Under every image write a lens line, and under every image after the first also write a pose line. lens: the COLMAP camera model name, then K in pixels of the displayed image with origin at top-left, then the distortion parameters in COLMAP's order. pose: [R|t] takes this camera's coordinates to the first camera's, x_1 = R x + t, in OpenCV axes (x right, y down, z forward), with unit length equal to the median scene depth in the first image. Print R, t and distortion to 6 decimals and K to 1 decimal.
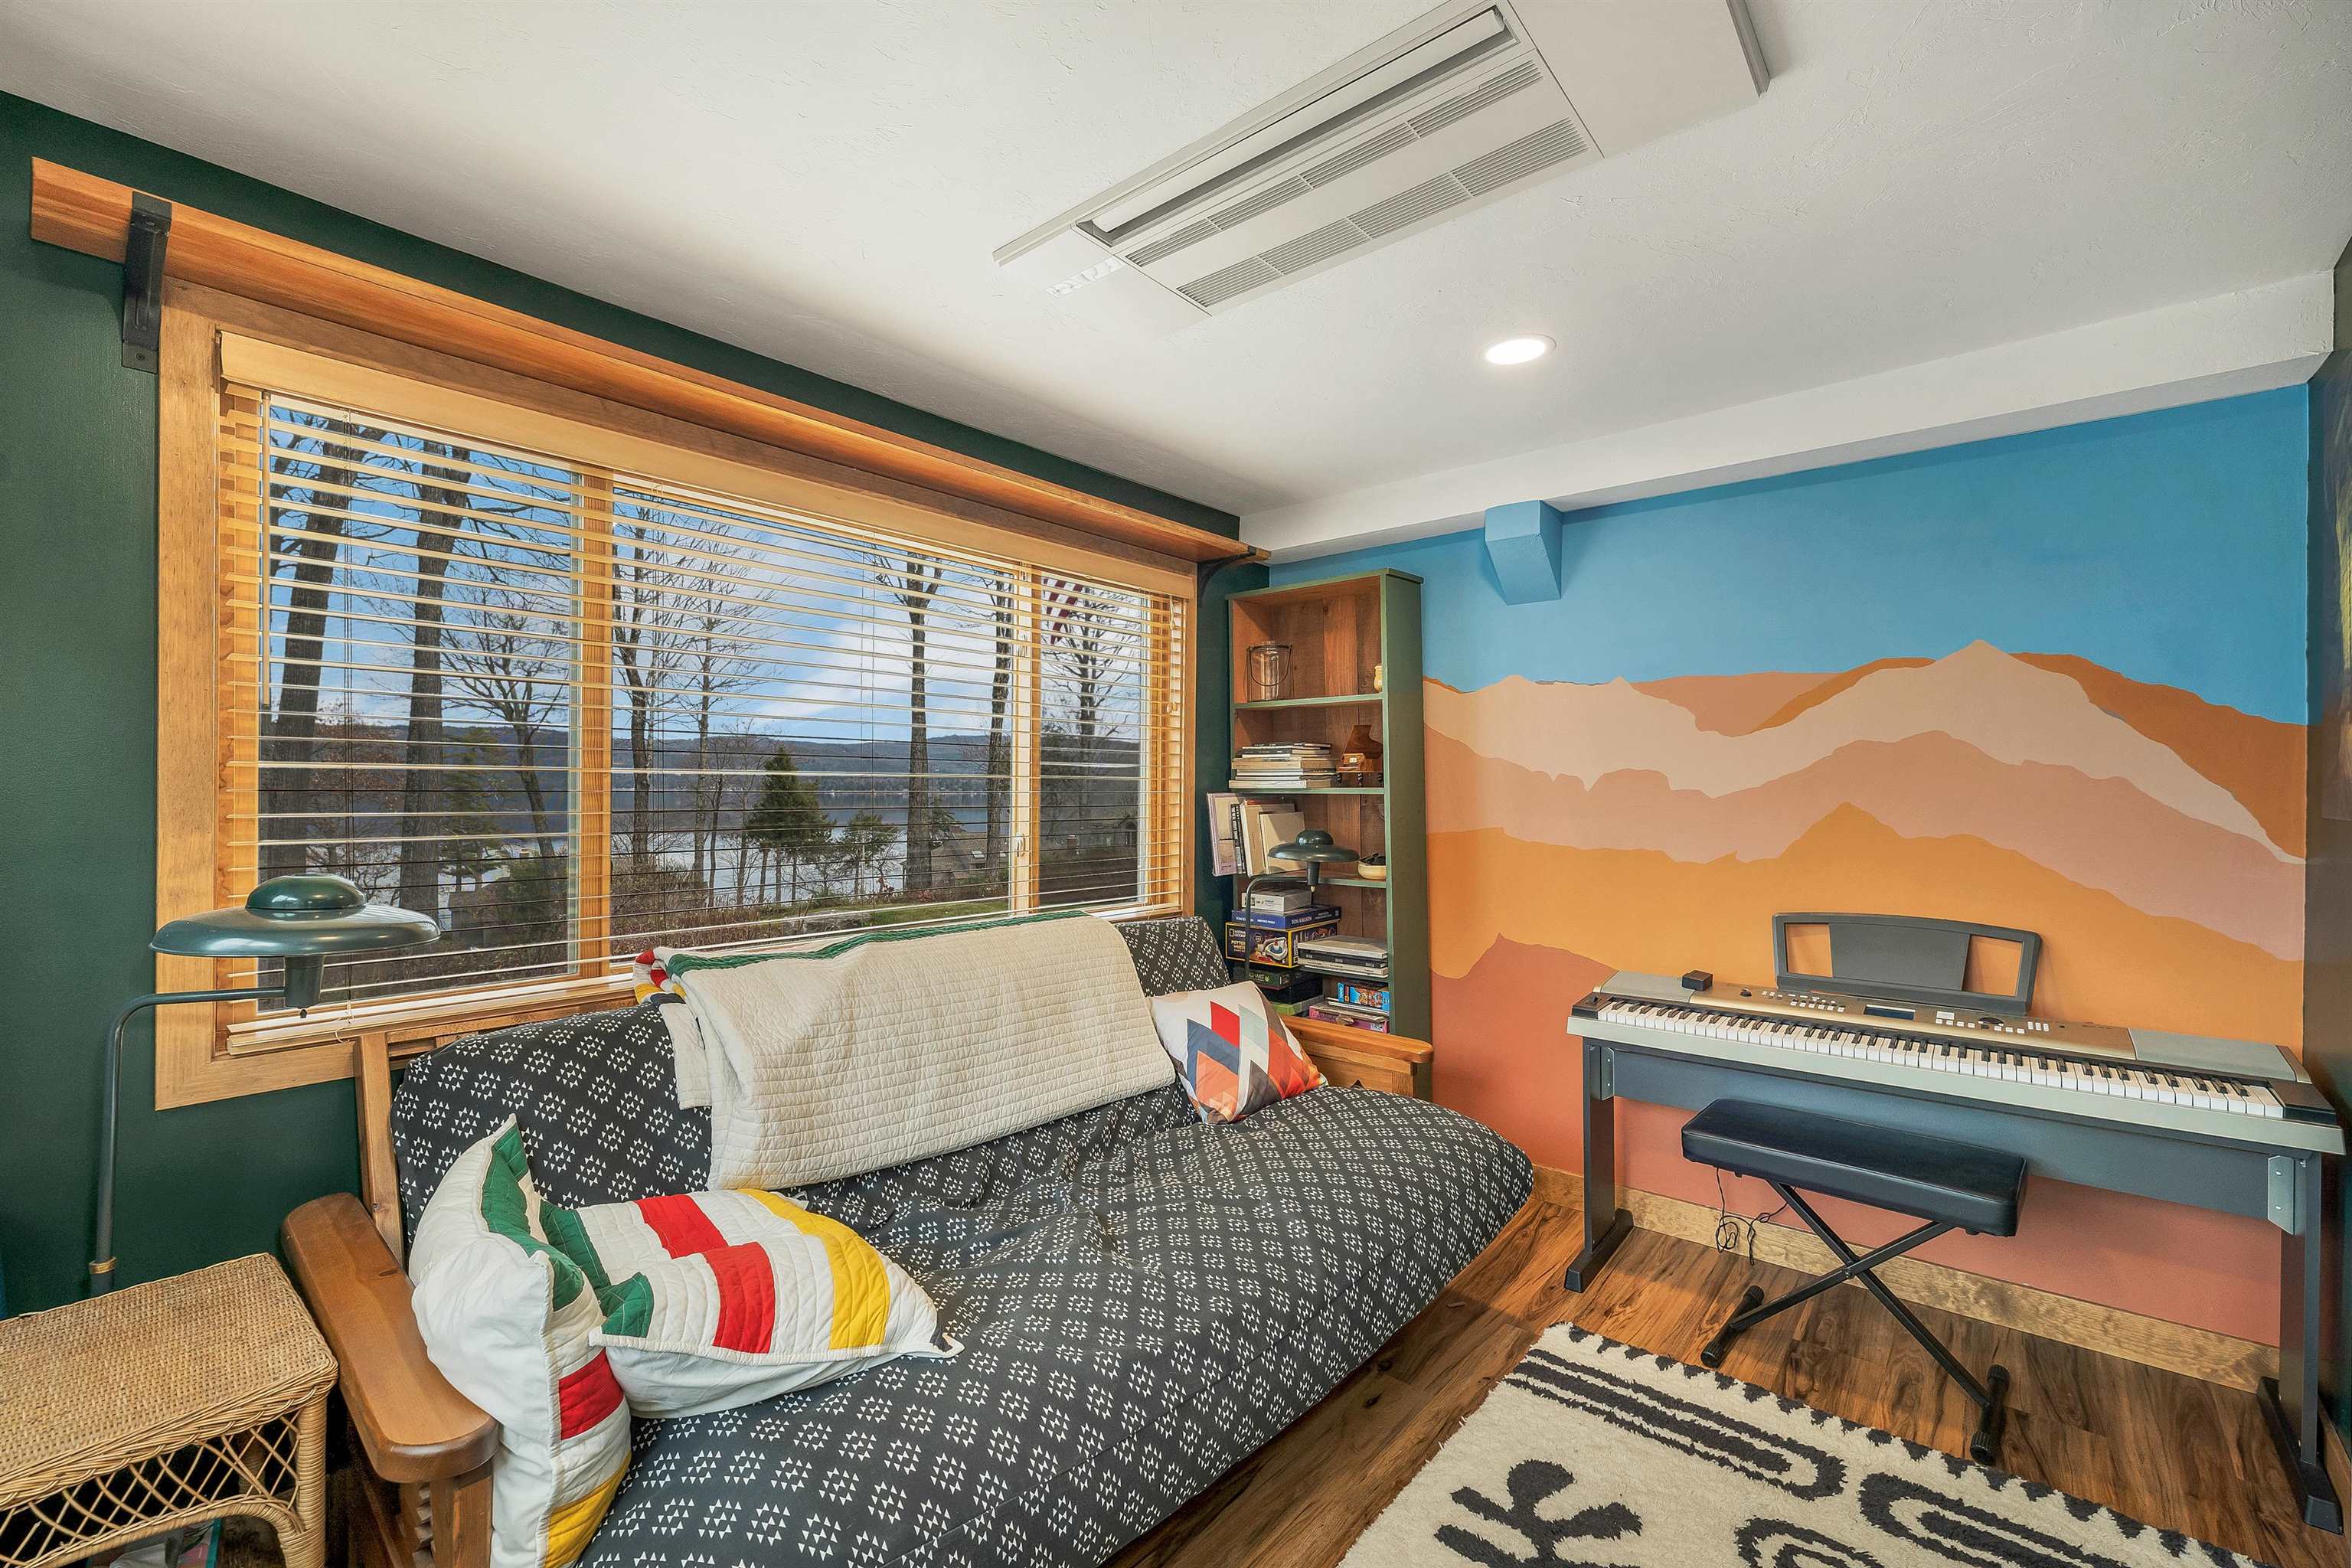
lens RADIAL K [[997.0, 0, 1099.1], [0, 997.0, 784.4], [0, 0, 1]] dist [0.003351, -0.001224]
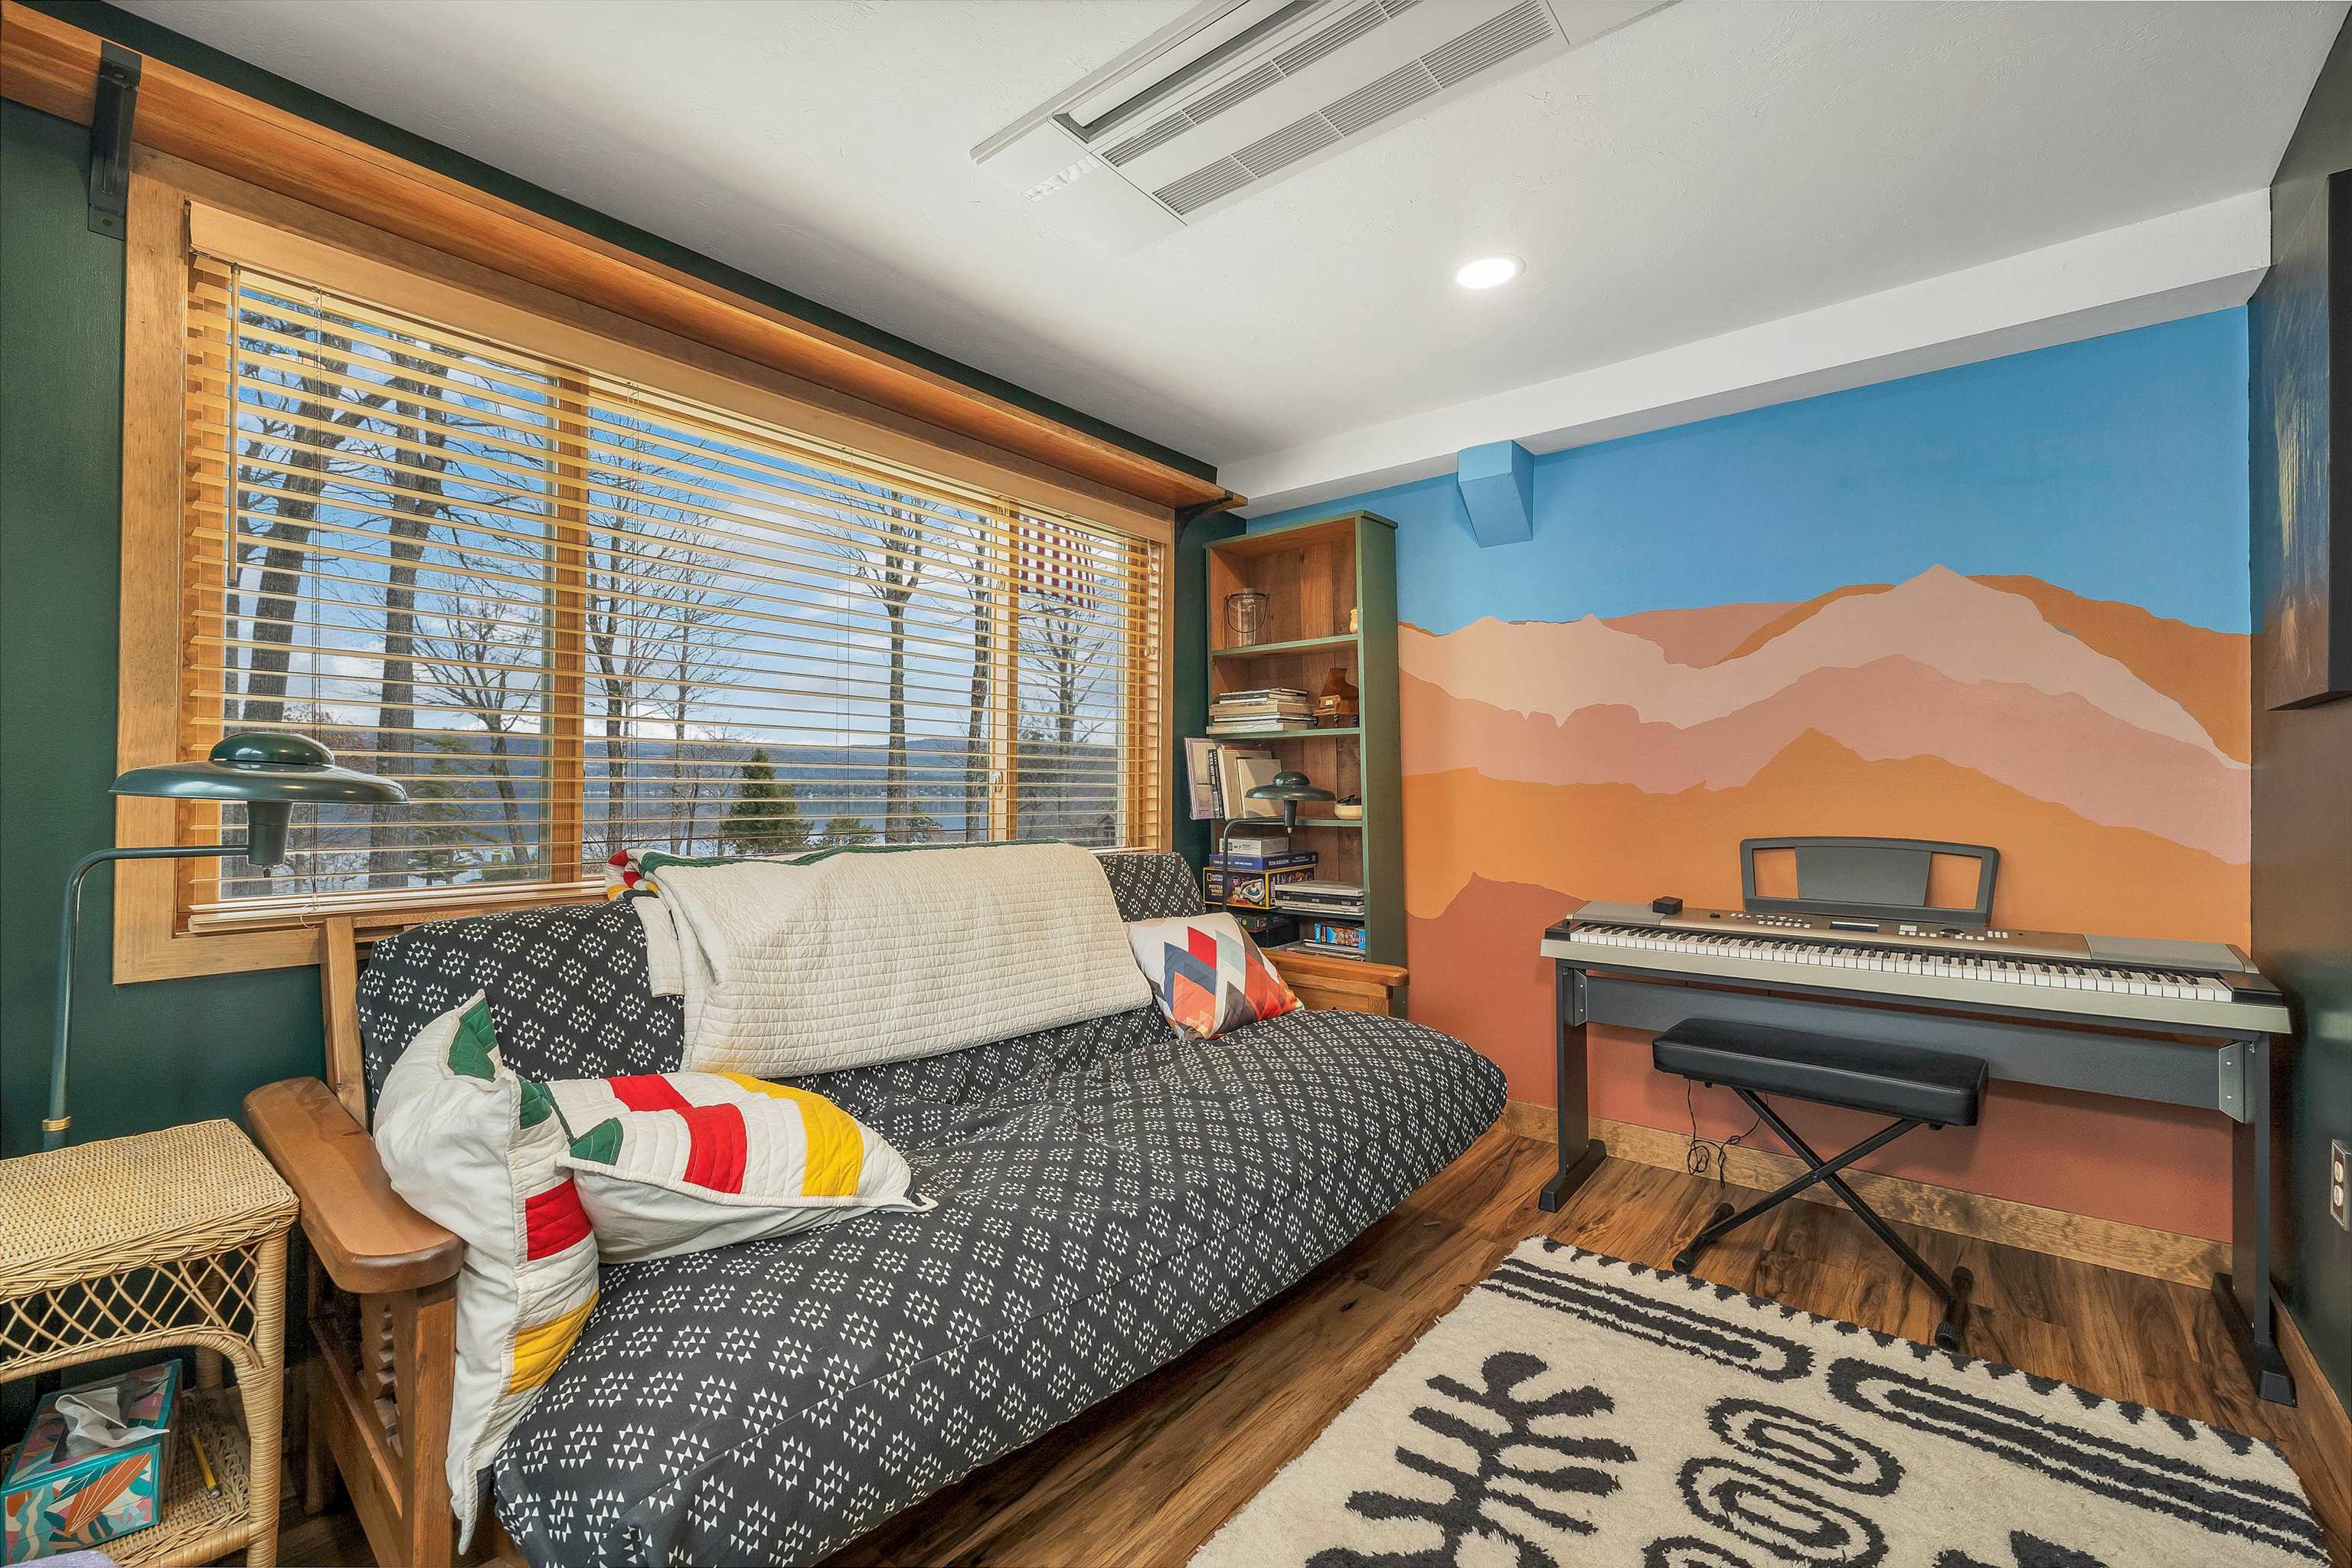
lens RADIAL K [[997.0, 0, 1099.4], [0, 997.0, 781.8], [0, 0, 1]] dist [0.003351, -0.001224]
pose [[0.999799, 0.000513, 0.020032, 0.004112], [-0.000263, 0.999922, -0.012464, 0.118152], [-0.020037, 0.012456, 0.999722, -0.002896]]
